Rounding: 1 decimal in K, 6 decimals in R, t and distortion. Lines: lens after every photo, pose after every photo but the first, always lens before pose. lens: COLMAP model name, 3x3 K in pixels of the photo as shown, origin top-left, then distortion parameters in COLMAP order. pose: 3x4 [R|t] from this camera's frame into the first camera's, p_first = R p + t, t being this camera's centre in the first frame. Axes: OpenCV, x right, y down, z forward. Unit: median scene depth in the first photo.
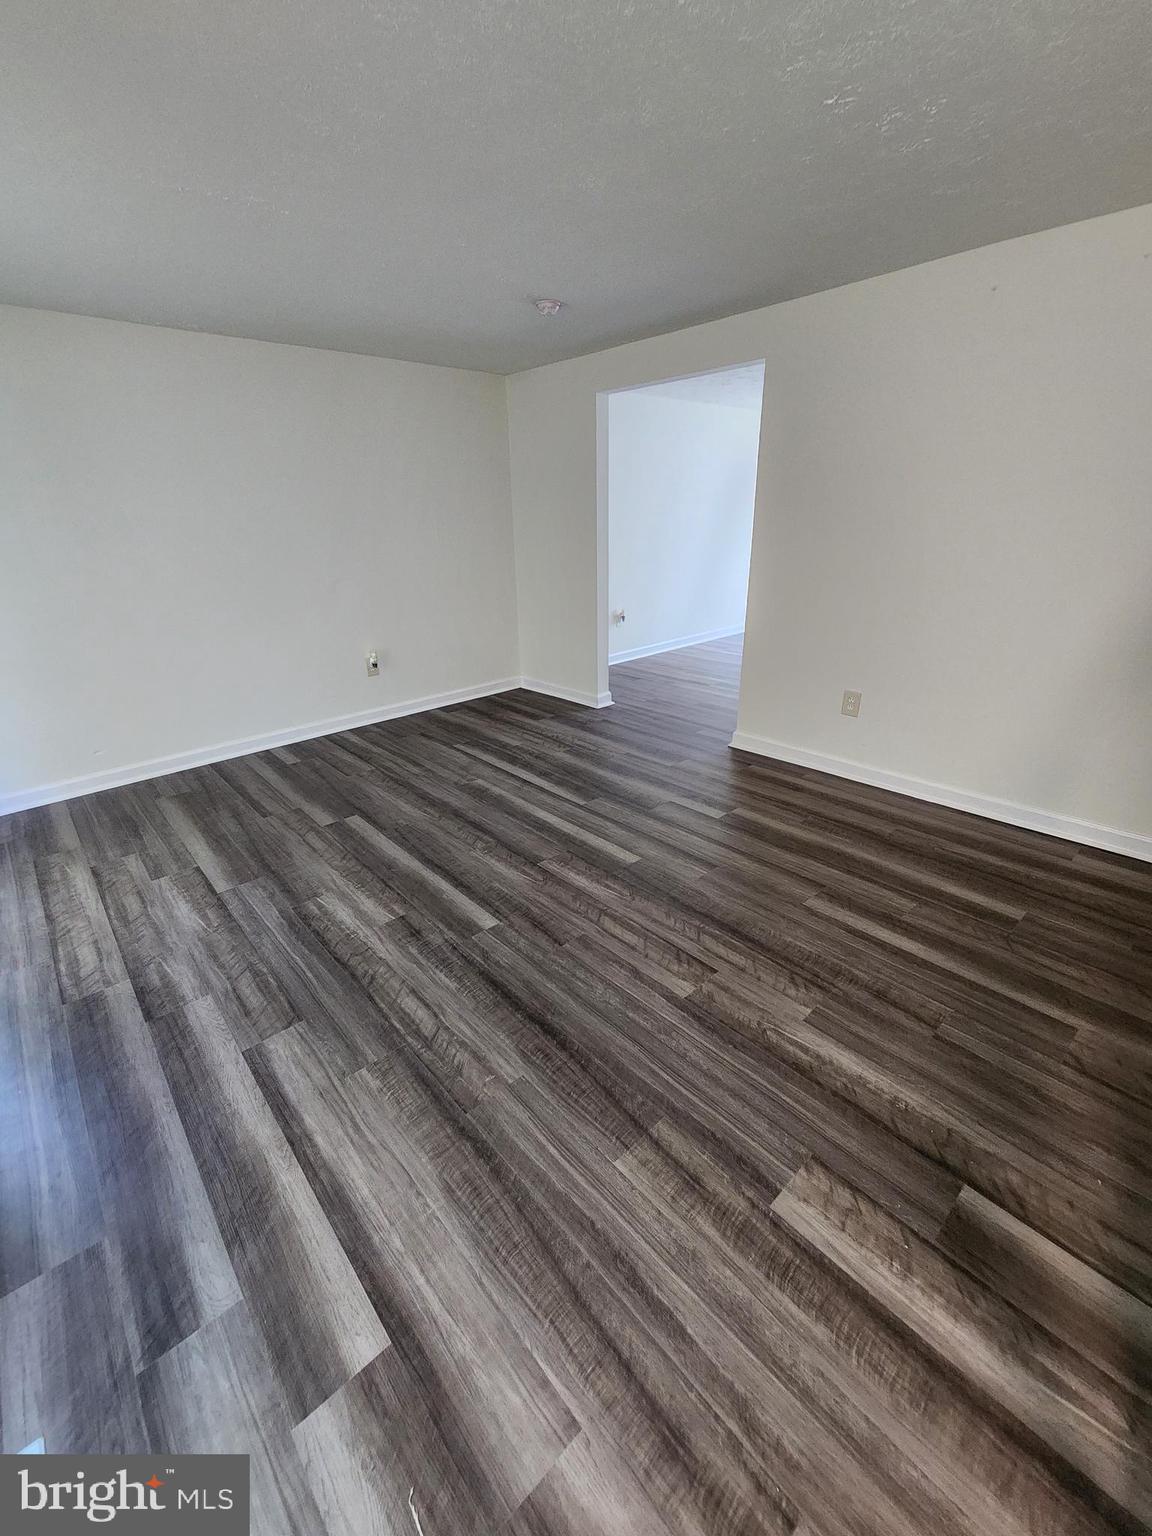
lens RADIAL K [[627.3, 0, 574.5], [0, 627.3, 768.6], [0, 0, 1]] dist [0.000876, -0.001493]
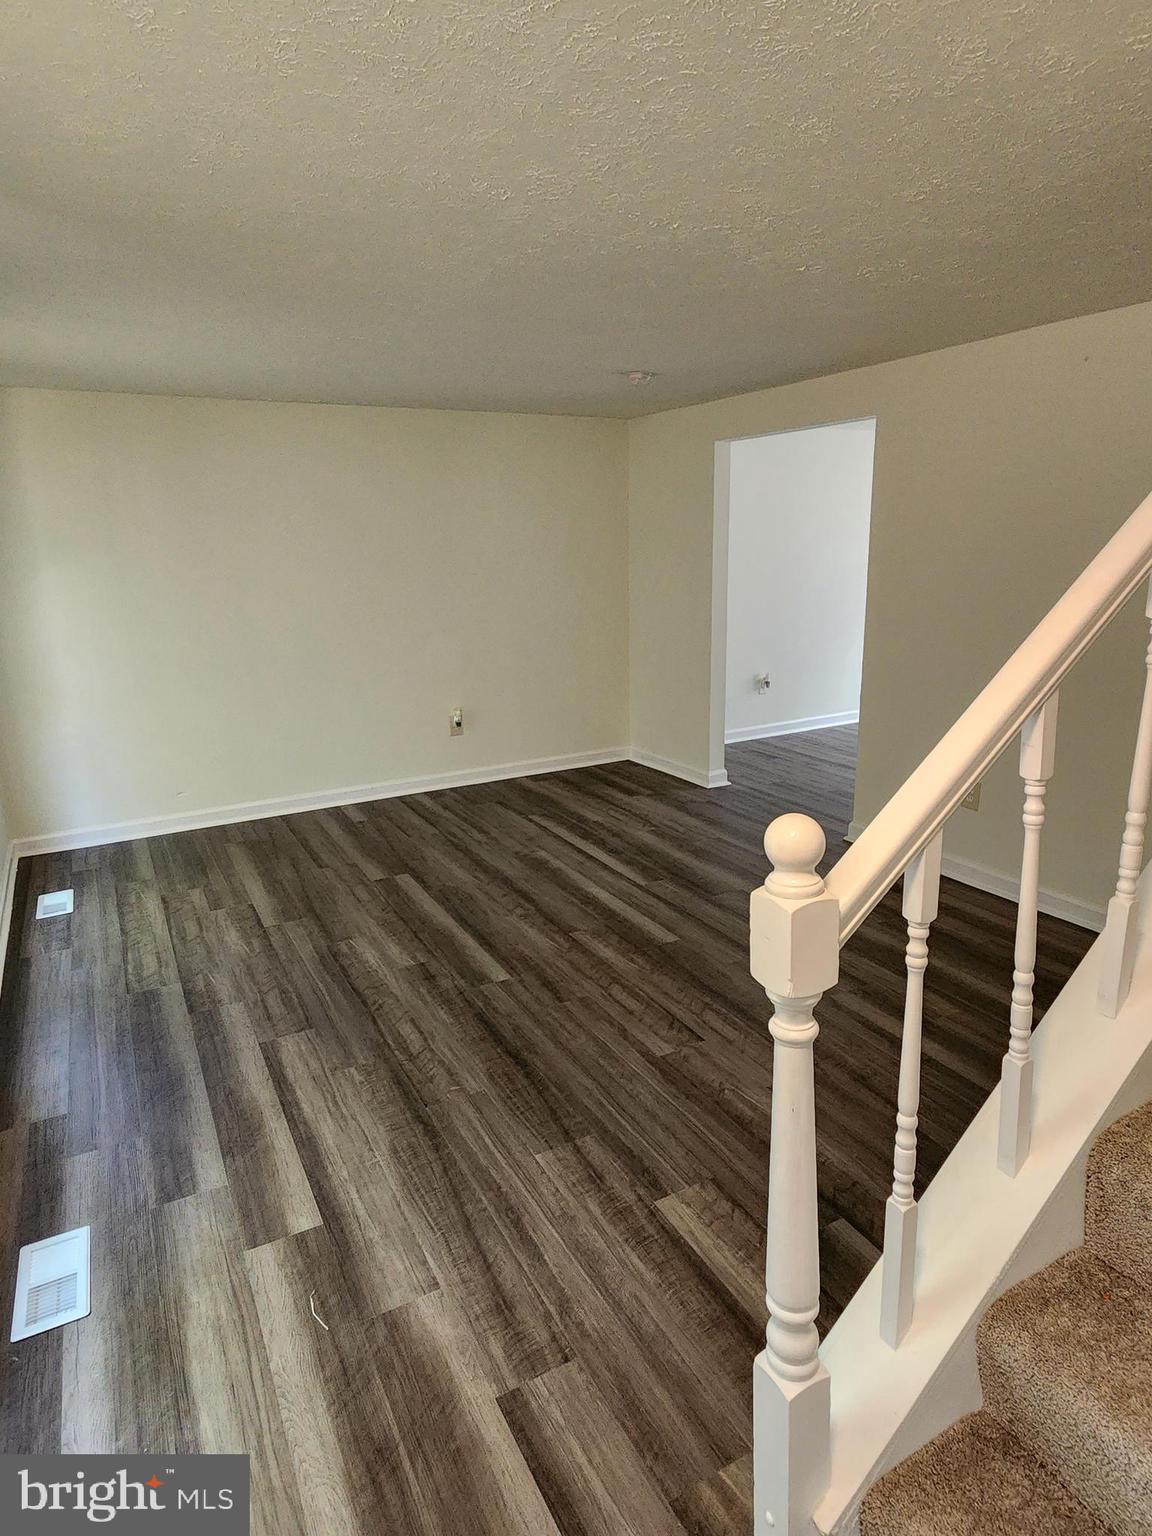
lens RADIAL K [[850.8, 0, 575.5], [0, 850.8, 771.1], [0, 0, 1]] dist [0.000647, -0.000940]
pose [[0.975015, 0.060653, -0.213700, 0.311113], [-0.086723, 0.989595, -0.114808, 0.080990], [0.204513, 0.130472, 0.970130, -0.422012]]
